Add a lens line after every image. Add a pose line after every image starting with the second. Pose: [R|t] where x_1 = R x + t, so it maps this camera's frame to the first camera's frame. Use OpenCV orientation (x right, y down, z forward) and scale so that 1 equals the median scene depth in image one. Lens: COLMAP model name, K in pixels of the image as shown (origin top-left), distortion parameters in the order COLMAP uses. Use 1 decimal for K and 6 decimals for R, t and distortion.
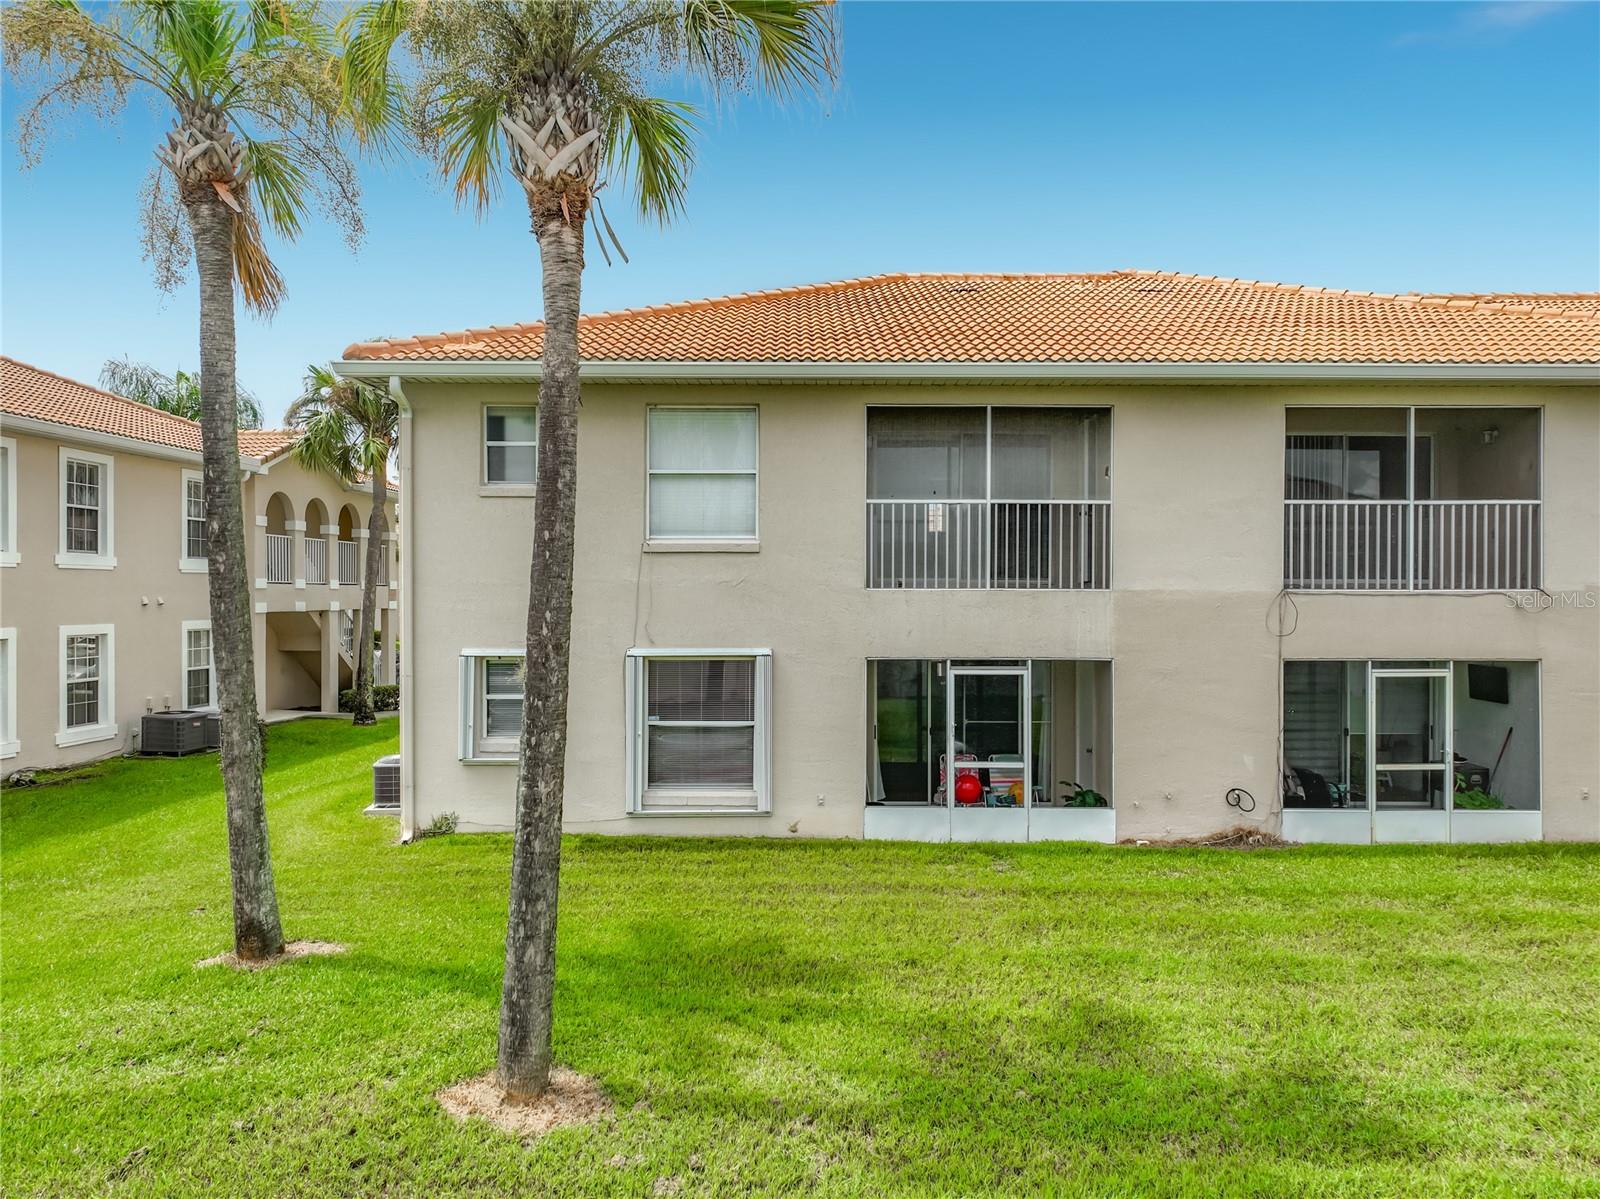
lens RADIAL K [[1123.4, 0, 804.6], [0, 1123.4, 601.2], [0, 0, 1]] dist [0.008284, 0.006721]
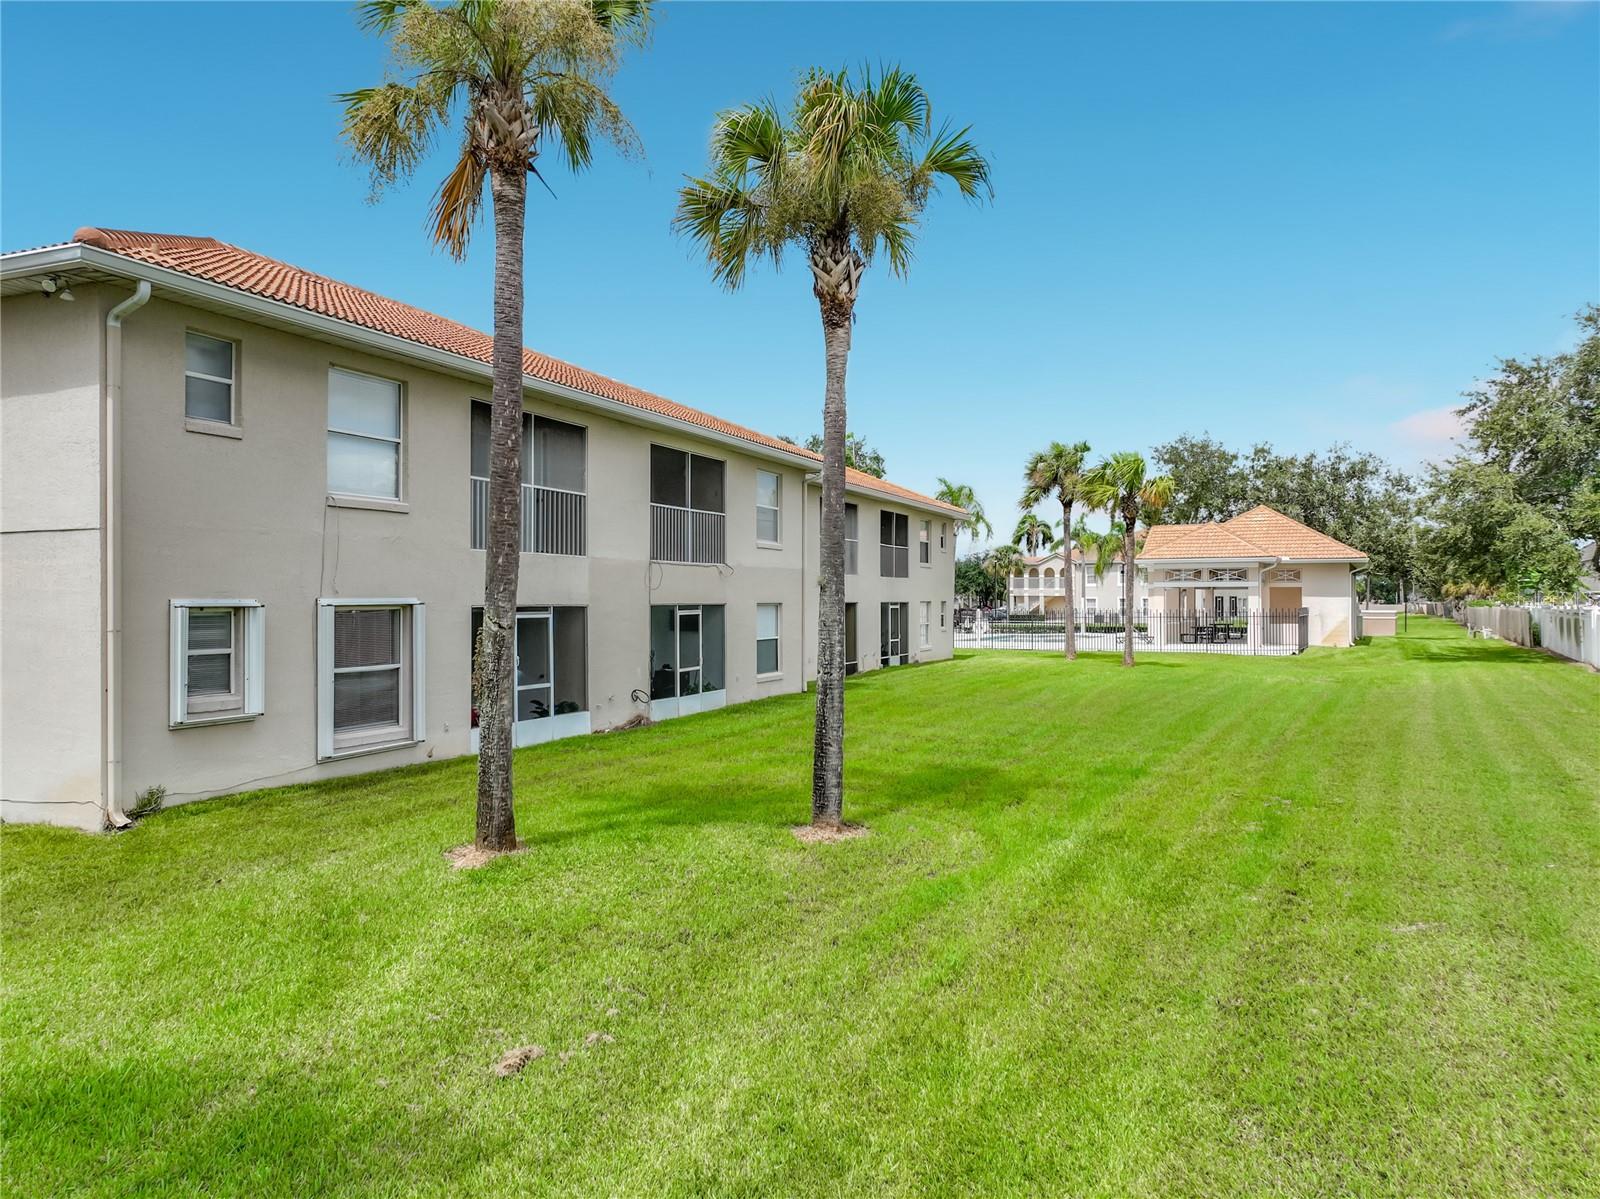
lens RADIAL K [[1123.4, 0, 806.0], [0, 1123.4, 609.2], [0, 0, 1]] dist [0.008284, 0.006721]
pose [[0.396689, -0.011500, 0.917881, -0.919879], [0.008761, 0.999923, 0.008741, 0.046619], [-0.917911, 0.004574, 0.396759, 0.185774]]
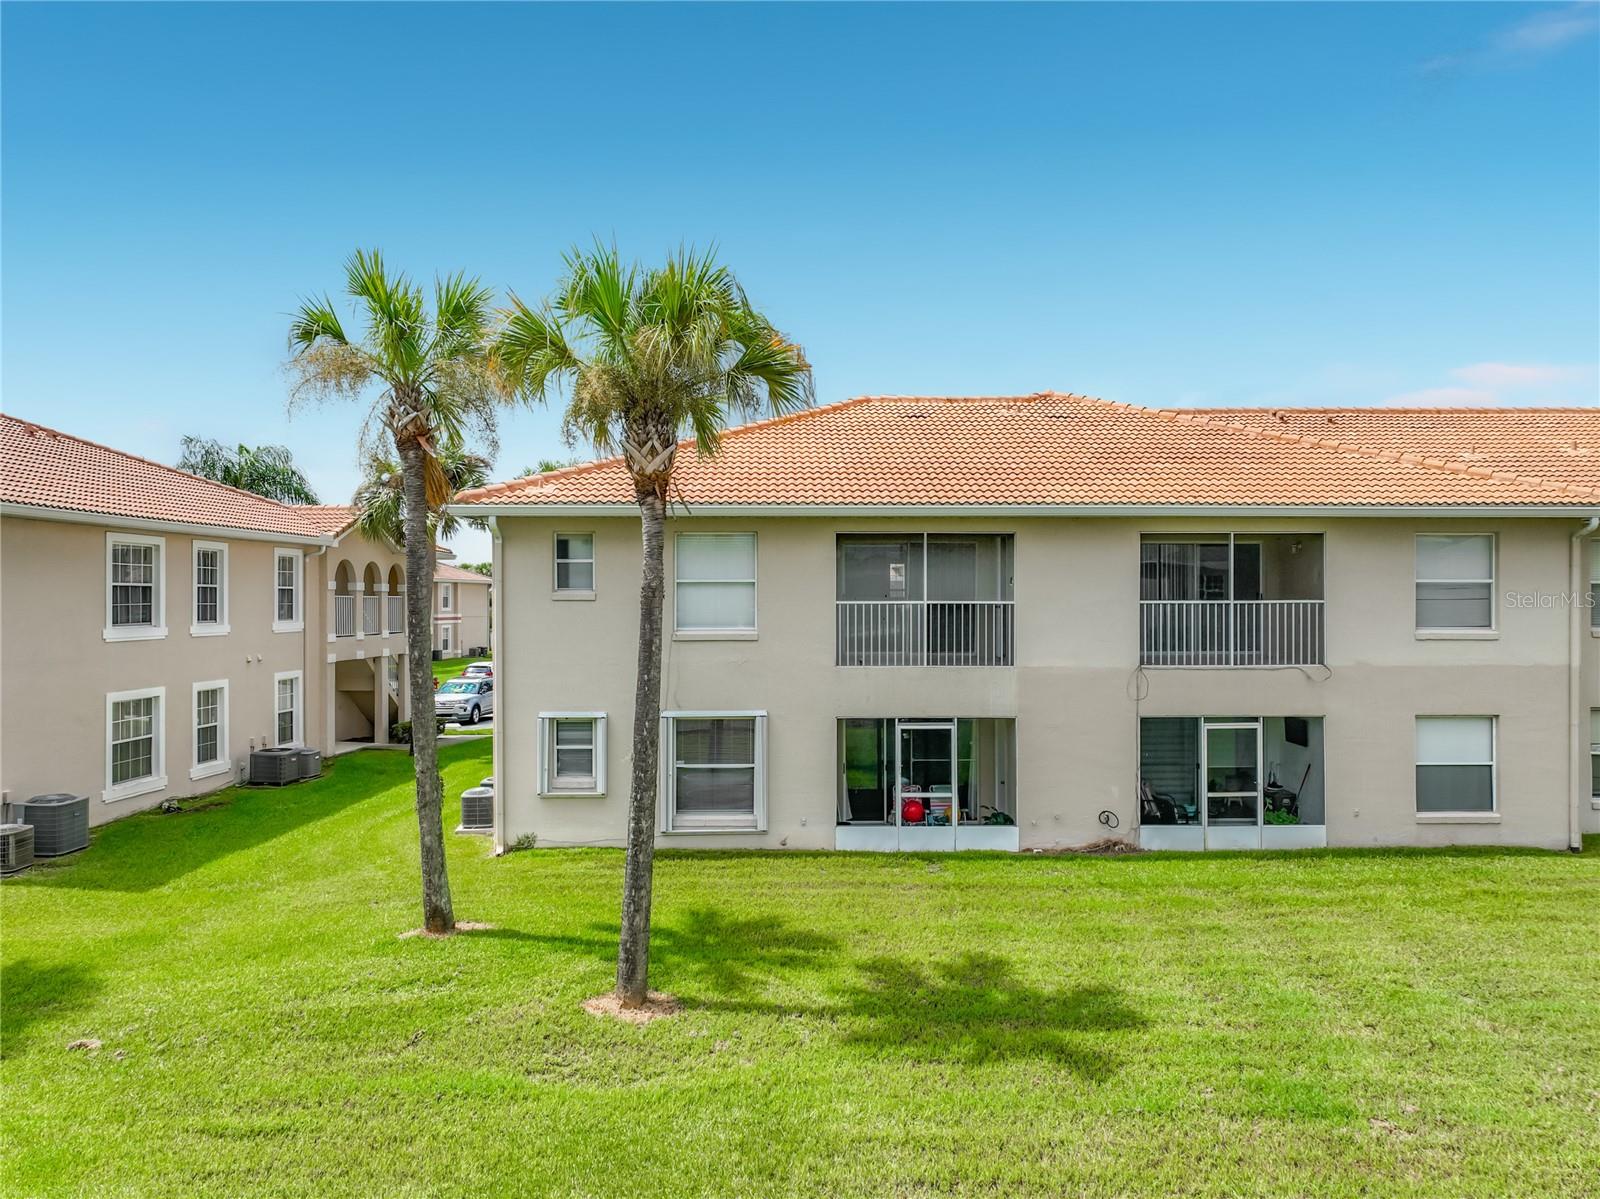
lens RADIAL K [[1123.4, 0, 804.2], [0, 1123.4, 610.1], [0, 0, 1]] dist [0.008284, 0.006721]
pose [[0.999810, -0.003691, 0.019133, -0.009759], [0.003660, 0.999992, 0.001670, -0.082324], [-0.019139, -0.001600, 0.999816, -0.364494]]
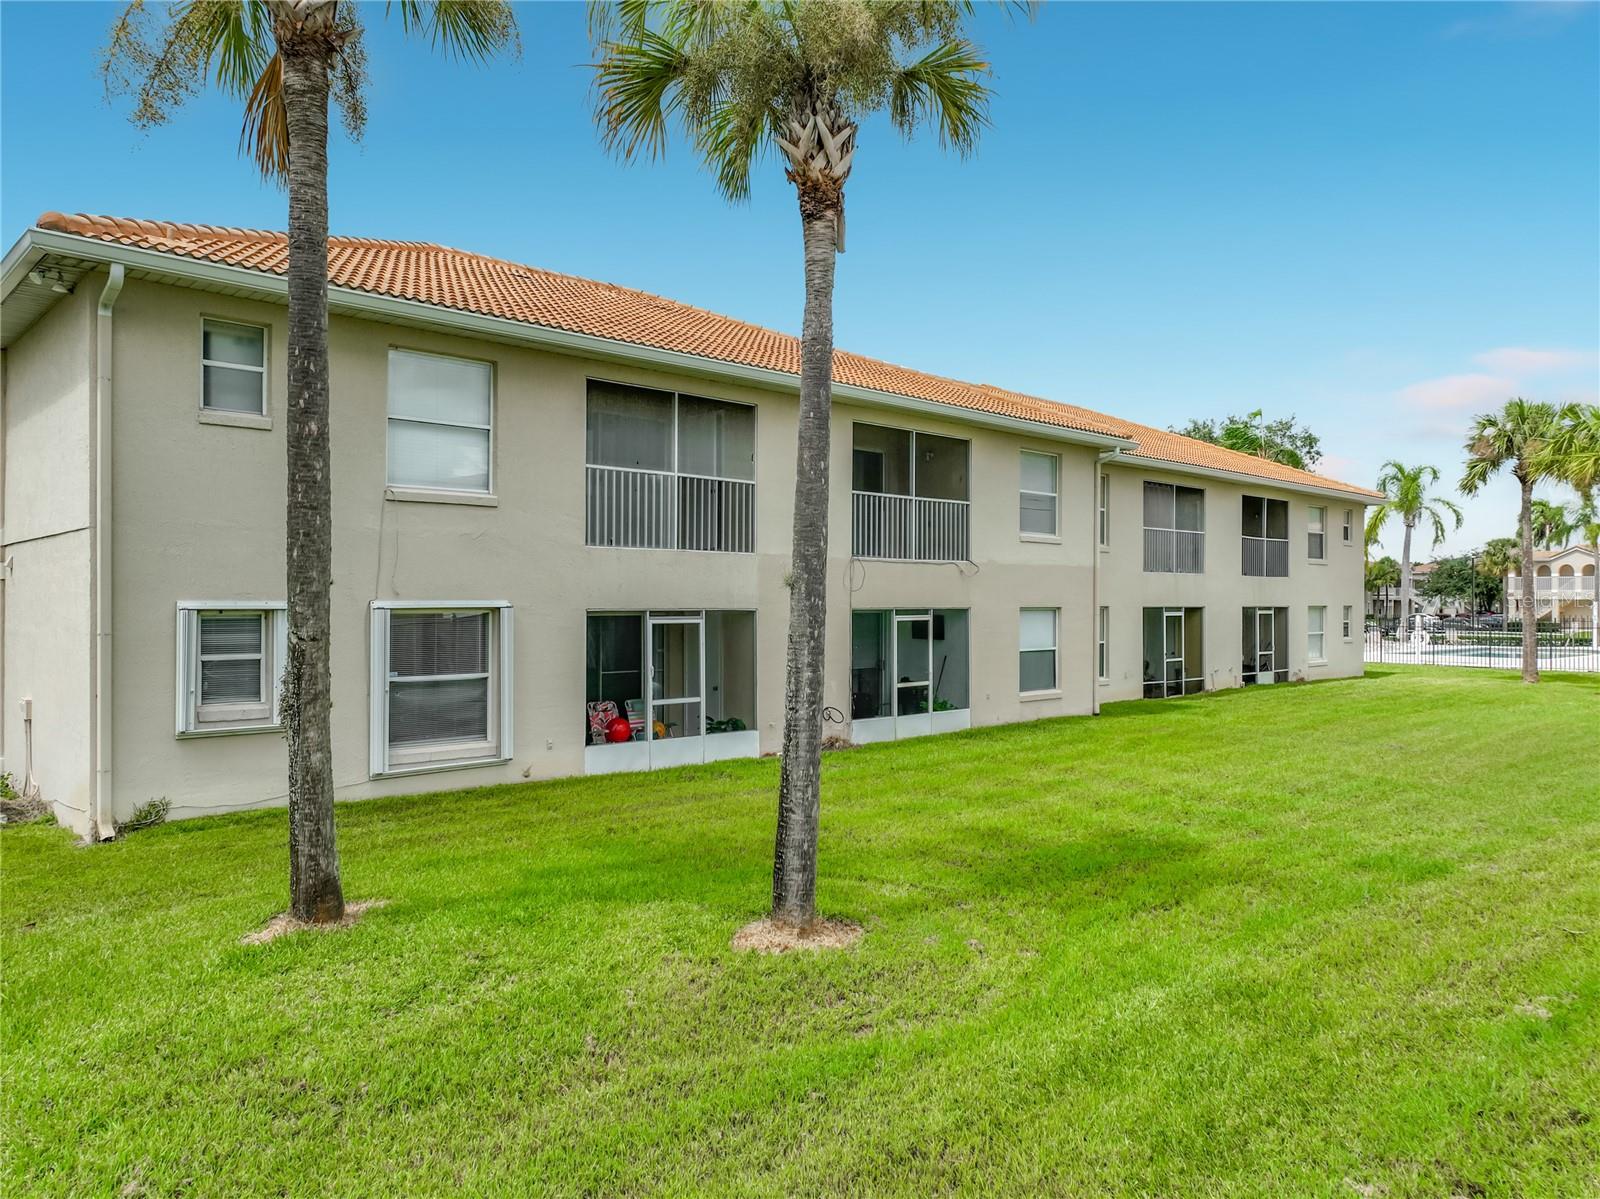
lens RADIAL K [[1123.4, 0, 800.1], [0, 1123.4, 606.1], [0, 0, 1]] dist [0.008284, 0.006721]
pose [[0.727304, -0.004417, 0.686301, -0.542234], [0.004682, 0.999988, 0.001474, 0.046620], [-0.686299, 0.002141, 0.727316, 0.066915]]
